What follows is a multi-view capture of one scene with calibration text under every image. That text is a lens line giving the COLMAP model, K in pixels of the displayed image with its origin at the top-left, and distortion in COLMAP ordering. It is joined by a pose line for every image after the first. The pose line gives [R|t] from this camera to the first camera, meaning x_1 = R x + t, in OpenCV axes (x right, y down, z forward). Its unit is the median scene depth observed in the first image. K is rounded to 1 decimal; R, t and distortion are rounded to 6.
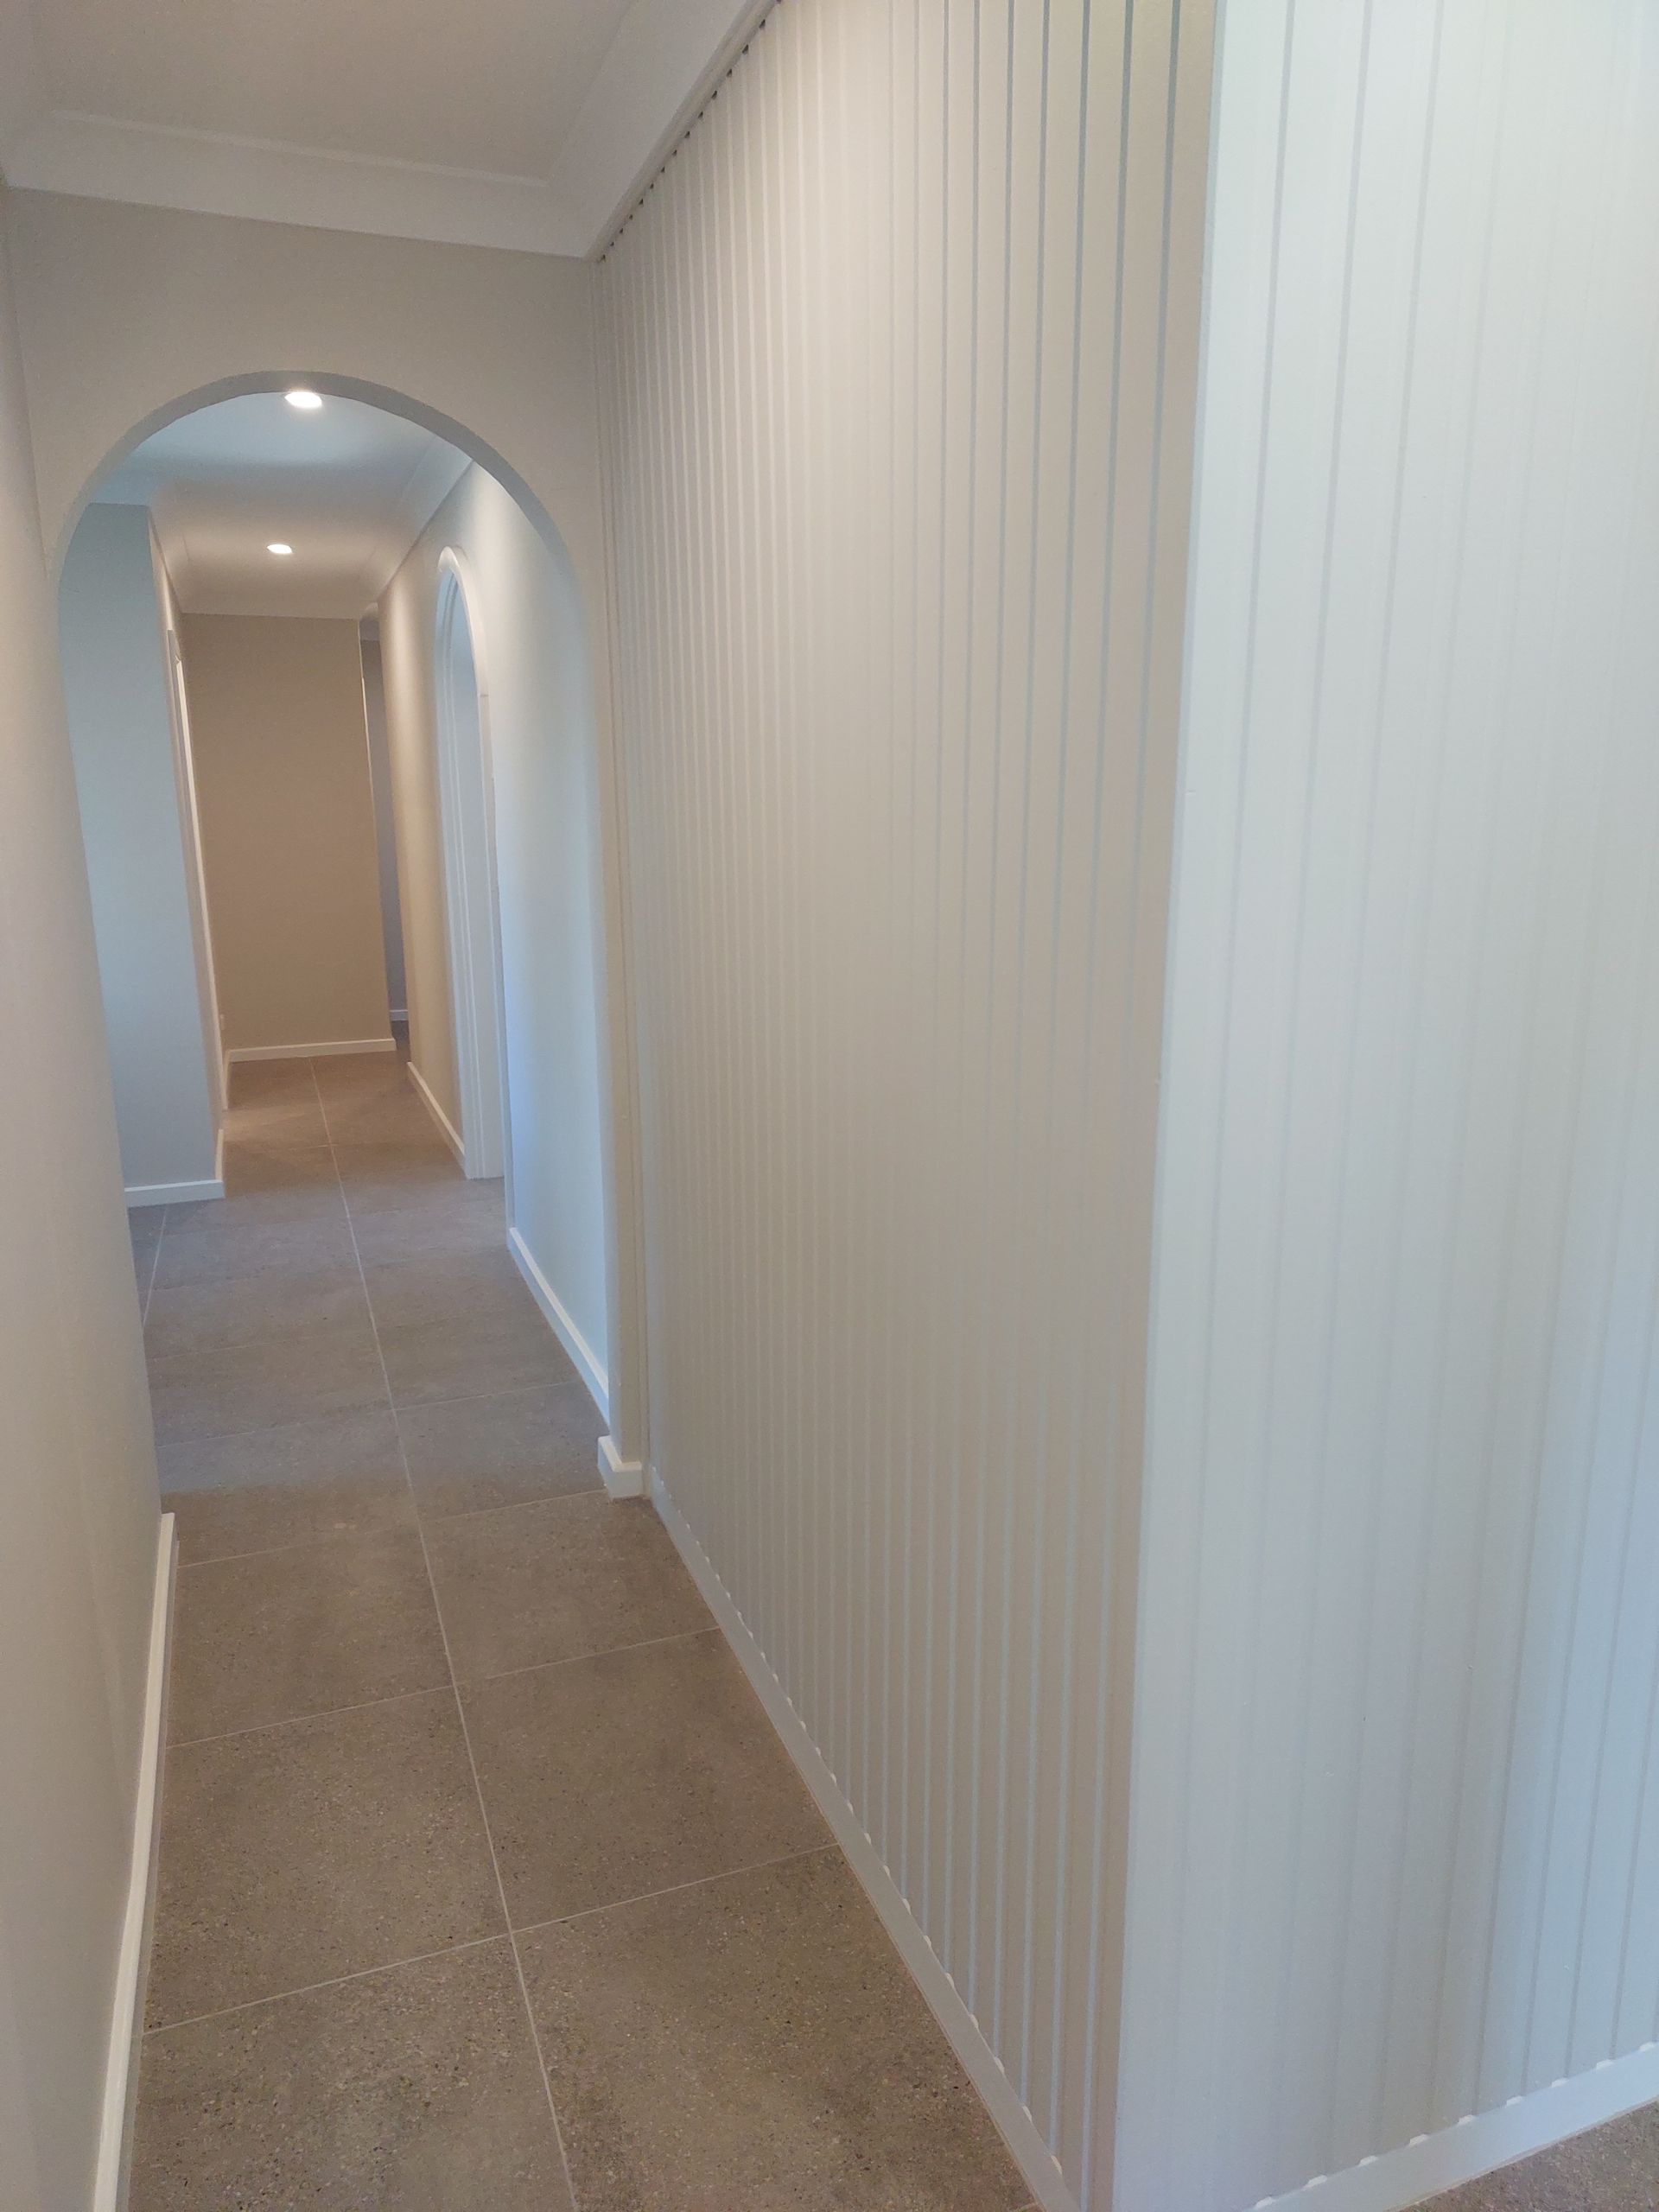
lens RADIAL K [[1497.7, 0, 822.5], [0, 1497.7, 1116.3], [0, 0, 1]] dist [0.069049, -0.074516]
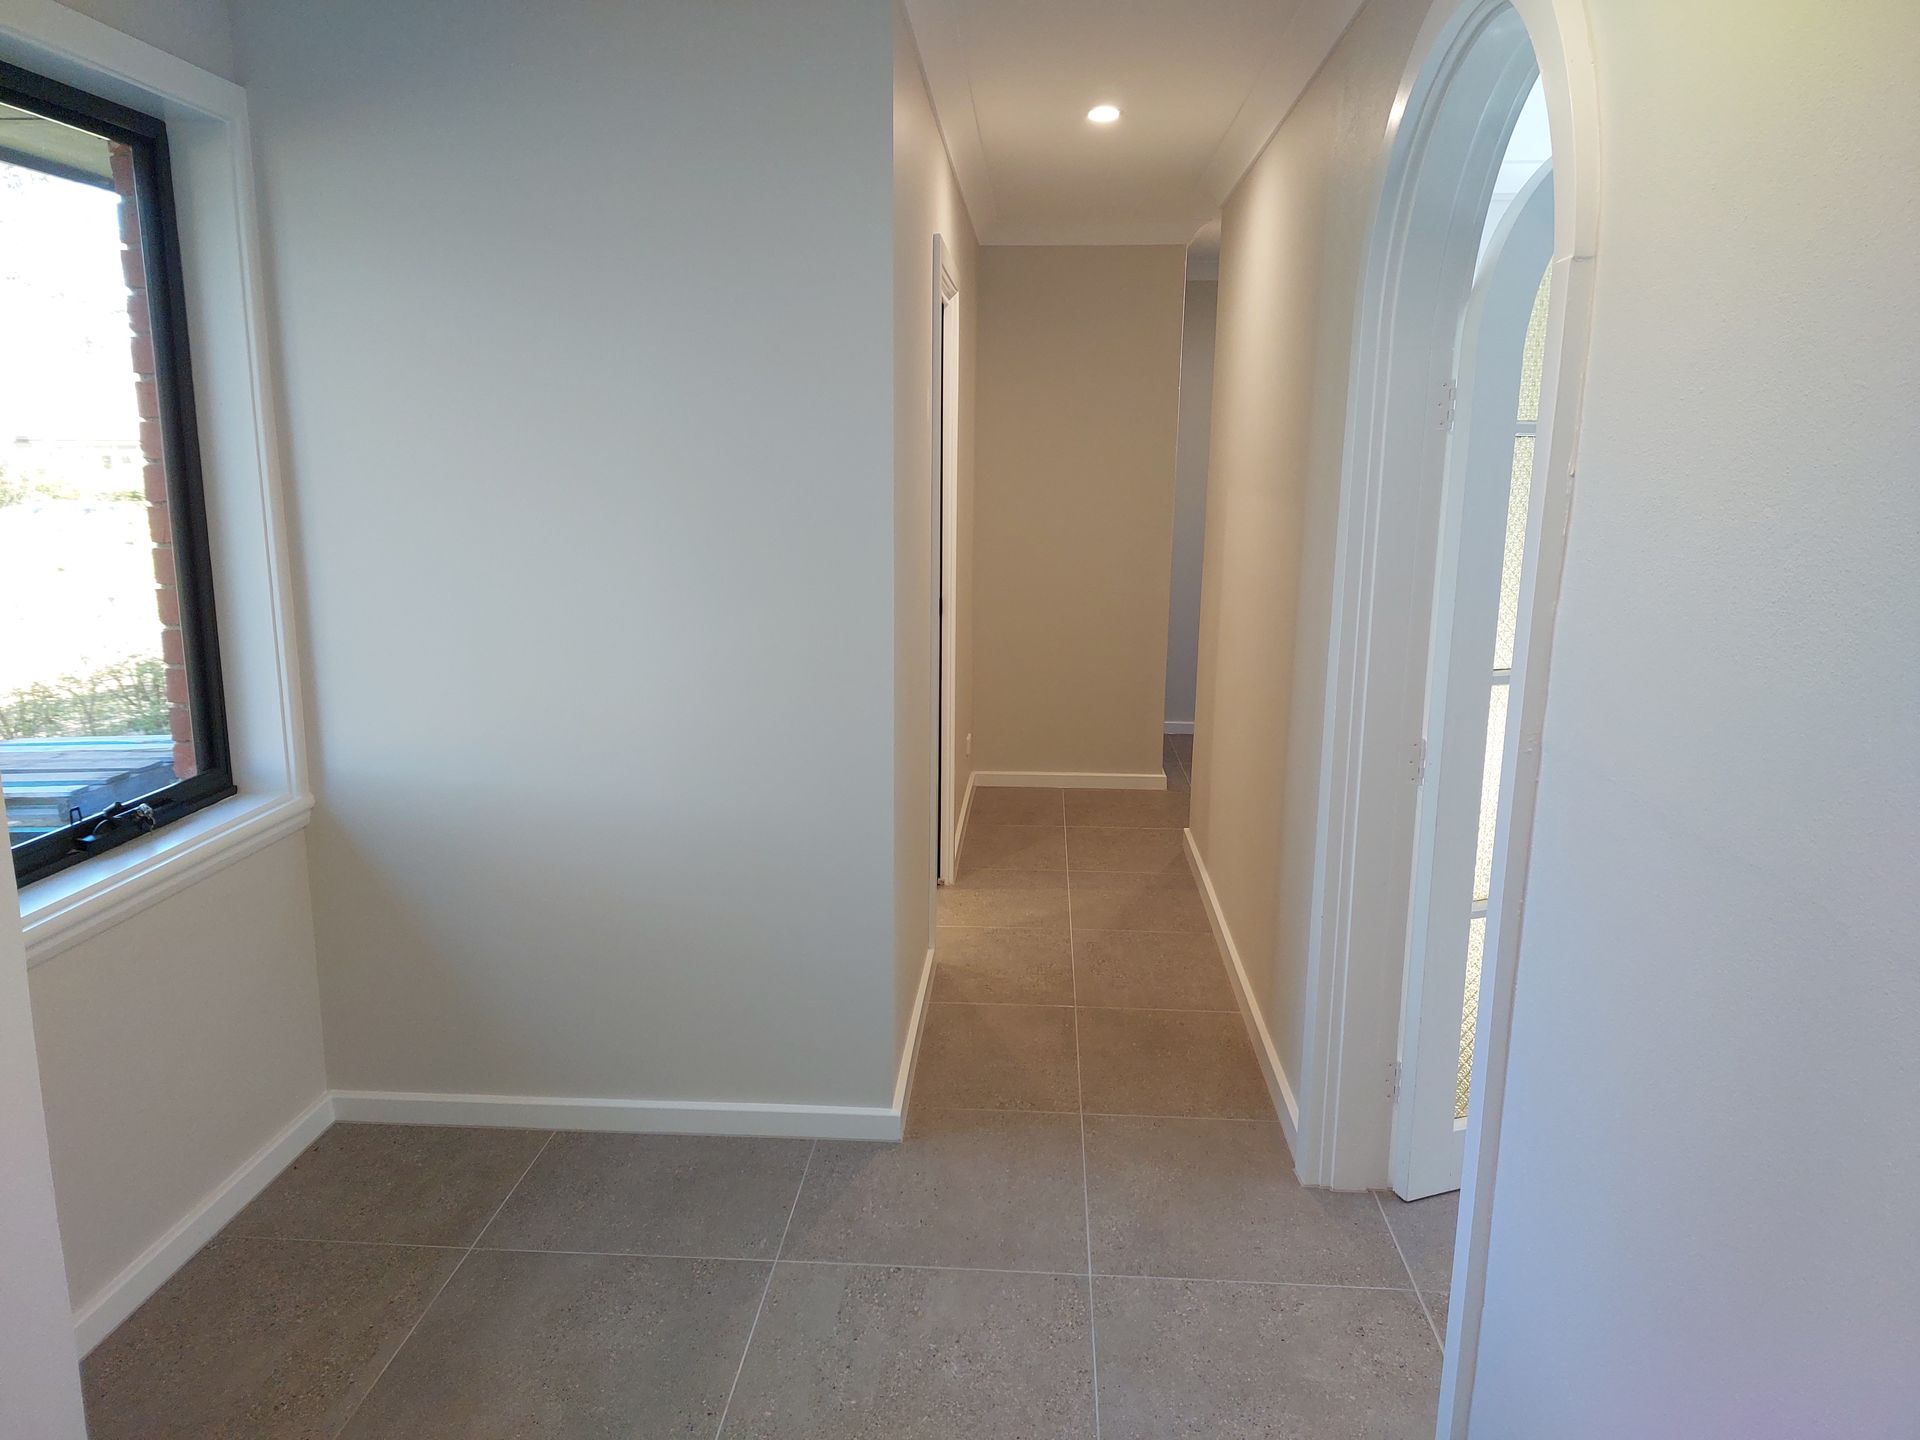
lens RADIAL K [[1300.0, 0, 956.0], [0, 1300.0, 713.0], [0, 0, 1]] dist [0.069049, -0.074516]
pose [[0.910877, 0.098542, -0.400740, -0.155580], [-0.106890, 0.994270, 0.001532, -0.103797], [0.398595, 0.041439, 0.916191, 0.445373]]
